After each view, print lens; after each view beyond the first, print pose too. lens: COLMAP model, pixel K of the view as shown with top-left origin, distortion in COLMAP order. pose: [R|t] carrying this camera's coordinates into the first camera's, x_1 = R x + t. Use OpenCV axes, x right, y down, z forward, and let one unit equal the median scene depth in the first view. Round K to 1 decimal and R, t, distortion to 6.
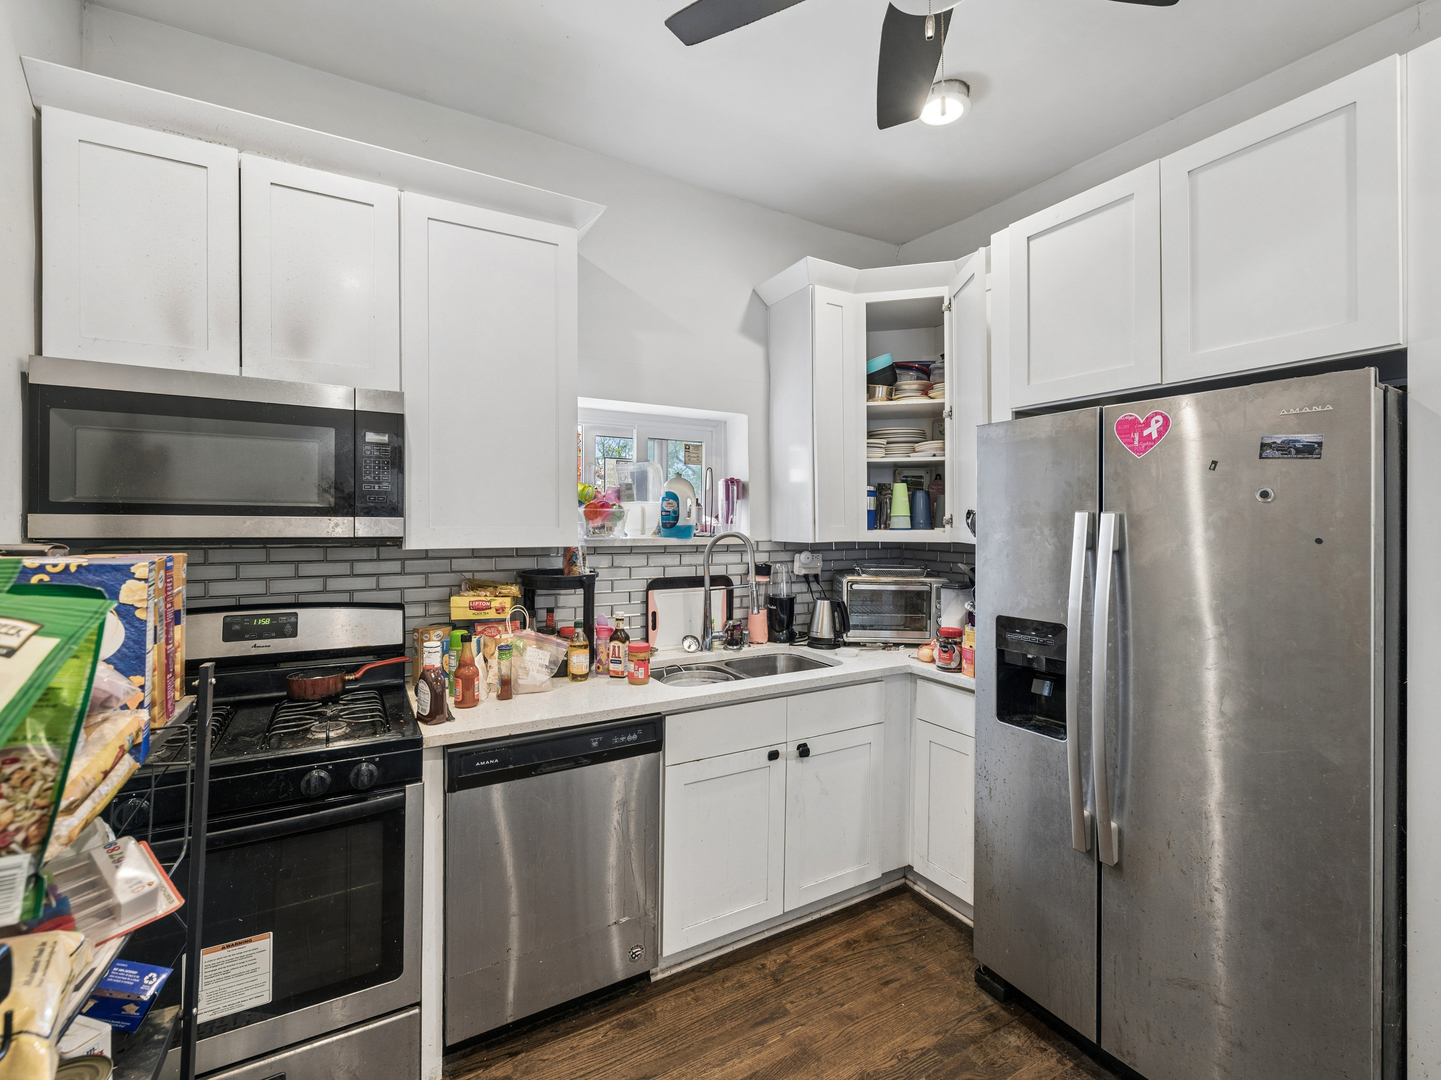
lens RADIAL K [[652.7, 0, 723.8], [0, 652.7, 534.8], [0, 0, 1]] dist [-0.014822, 0.000794]
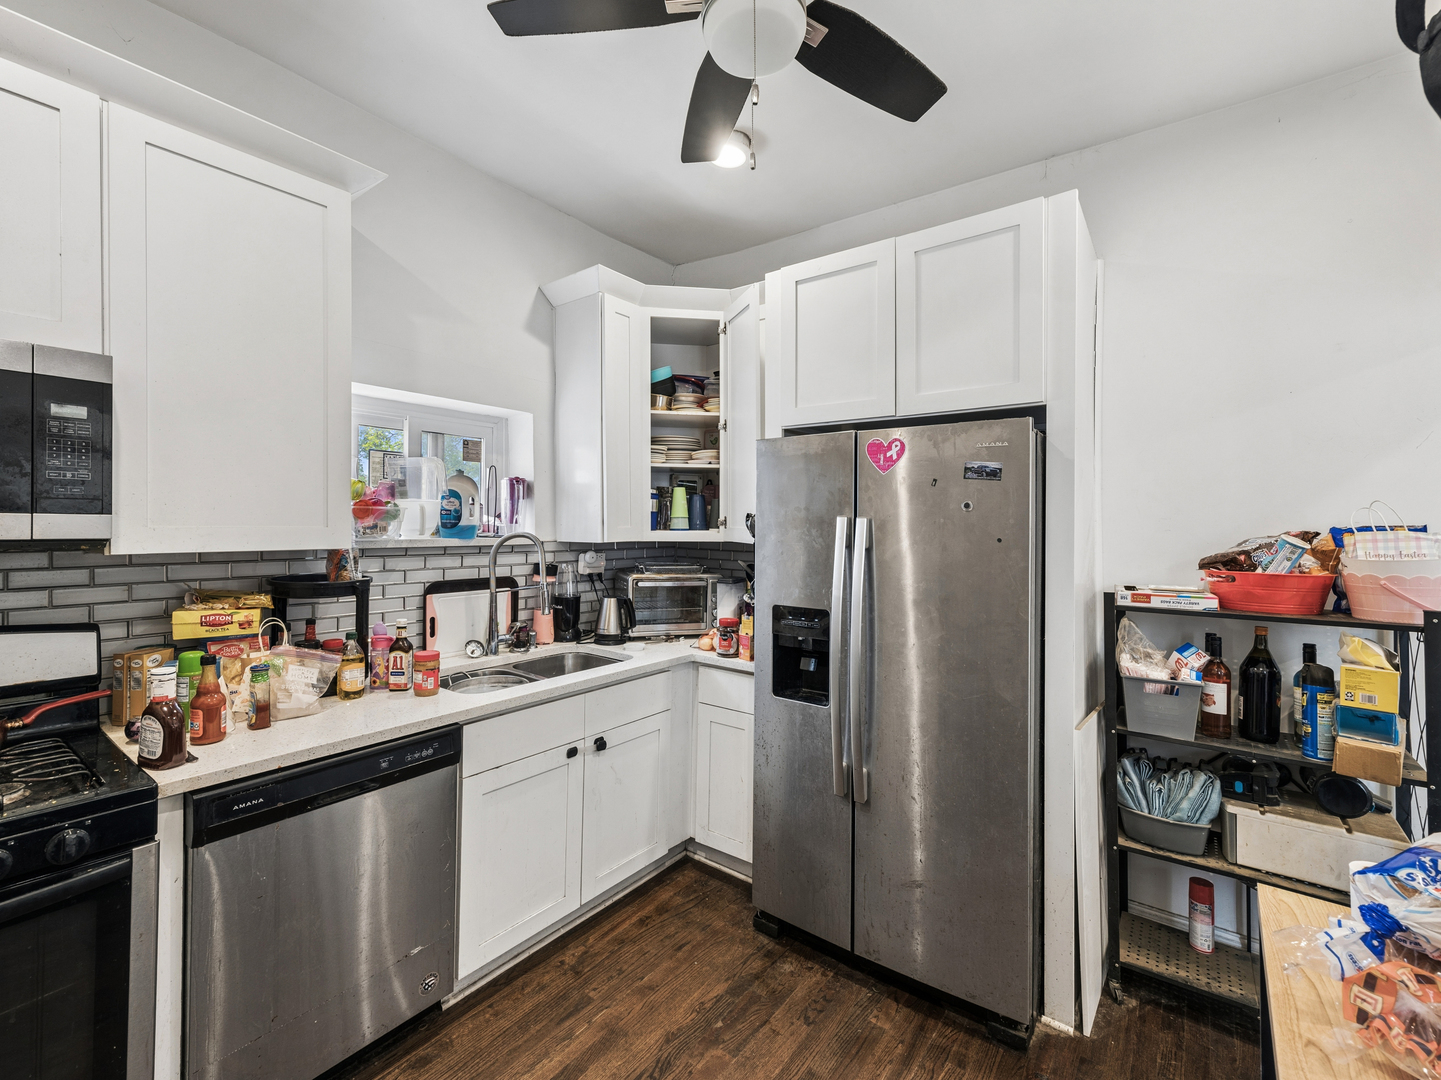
lens RADIAL K [[652.7, 0, 713.0], [0, 652.7, 535.1], [0, 0, 1]] dist [-0.014822, 0.000794]
pose [[0.914249, -0.001261, 0.405151, -0.136751], [-0.000185, 0.999994, 0.003530, -0.004168], [-0.405153, -0.003302, 0.914243, -0.015293]]
